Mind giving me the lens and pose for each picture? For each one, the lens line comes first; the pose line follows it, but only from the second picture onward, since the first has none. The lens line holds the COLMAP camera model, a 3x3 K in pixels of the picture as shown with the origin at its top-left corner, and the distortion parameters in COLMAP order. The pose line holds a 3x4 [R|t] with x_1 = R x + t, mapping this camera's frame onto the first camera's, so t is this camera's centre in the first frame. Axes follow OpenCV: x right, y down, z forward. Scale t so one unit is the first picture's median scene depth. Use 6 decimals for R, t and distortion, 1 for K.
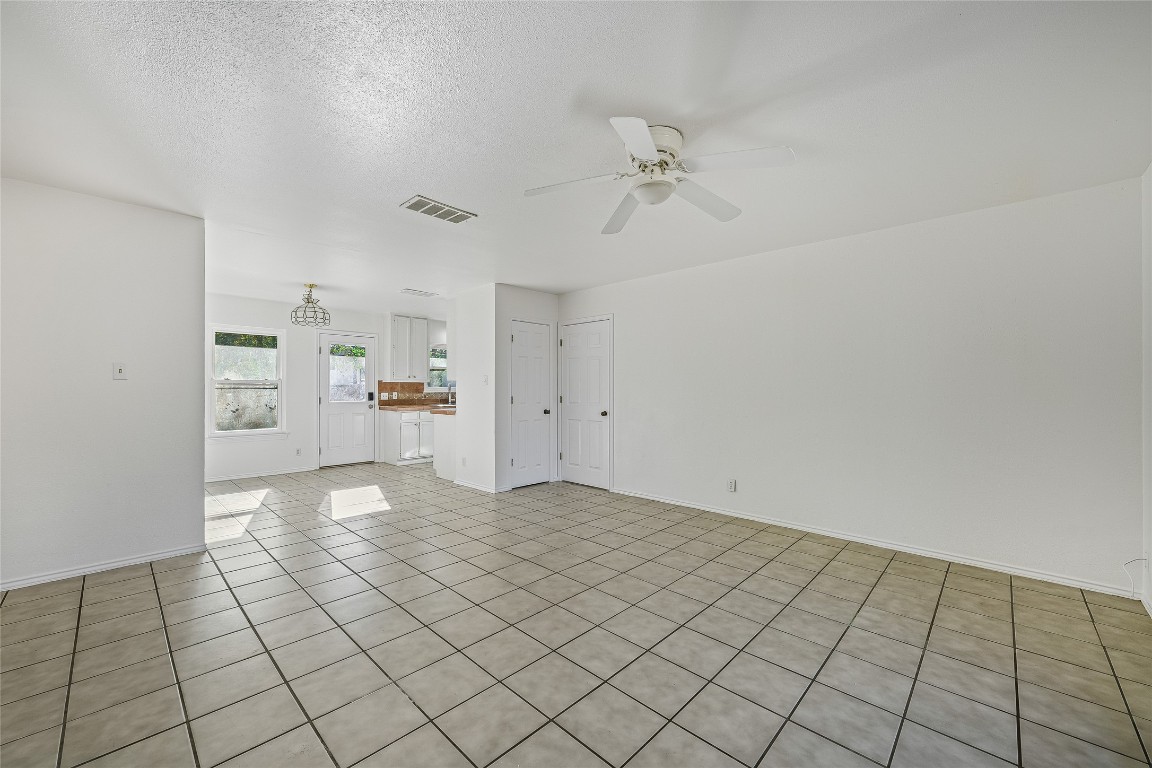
lens RADIAL K [[453.3, 0, 577.3], [0, 453.3, 387.5], [0, 0, 1]] dist [0.002013, 0.000018]
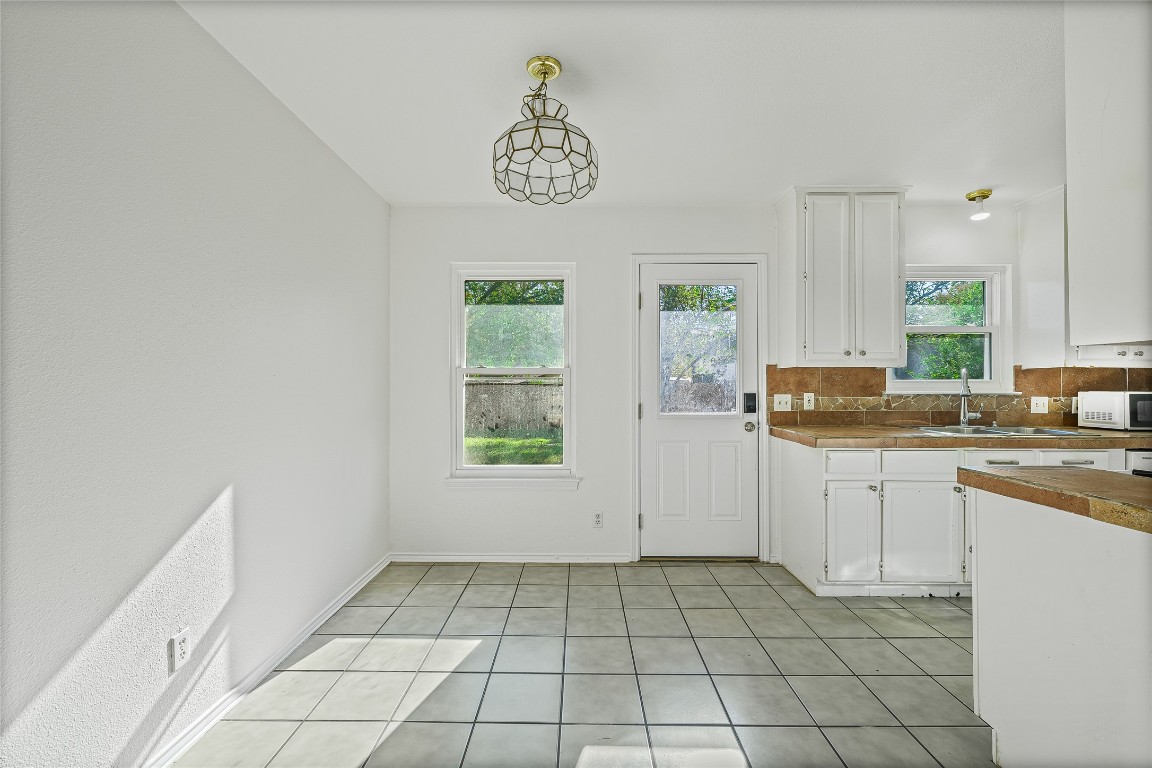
lens RADIAL K [[495.7, 0, 579.5], [0, 495.7, 378.9], [0, 0, 1]] dist [-0.000495, -0.000413]
pose [[0.681605, -0.015947, -0.731546, -0.225143], [0.002195, 0.999803, -0.019749, 0.006163], [0.731717, 0.011856, 0.681506, 0.567003]]
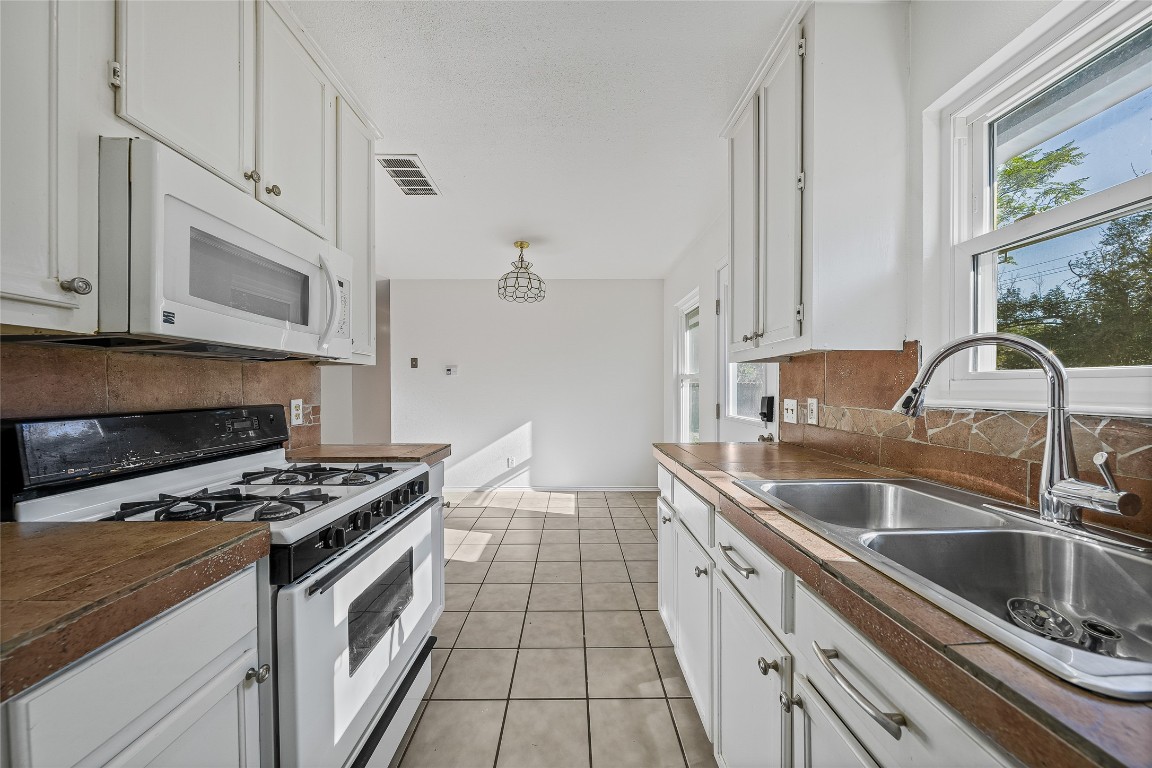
lens RADIAL K [[398.2, 0, 576.9], [0, 398.2, 391.9], [0, 0, 1]] dist [-0.000395, -0.000154]
pose [[-0.722714, 0.004022, -0.691135, -0.151763], [-0.001807, 0.999969, 0.007709, 0.005266], [0.691144, 0.006821, -0.722685, 1.109851]]
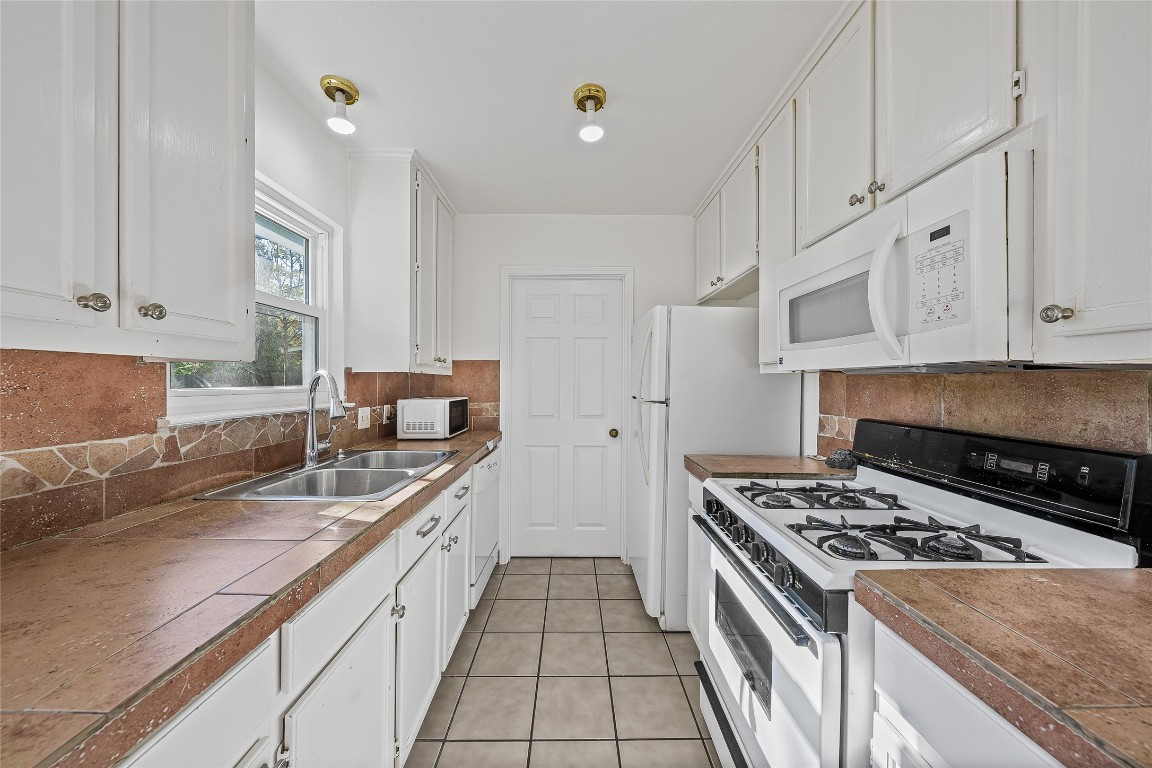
lens RADIAL K [[398.2, 0, 572.7], [0, 398.2, 386.6], [0, 0, 1]] dist [-0.000395, -0.000154]
pose [[0.735481, -0.010248, 0.677467, -0.356369], [0.000181, 0.999889, 0.014929, -0.005088], [-0.677545, -0.010858, 0.735401, 0.871839]]
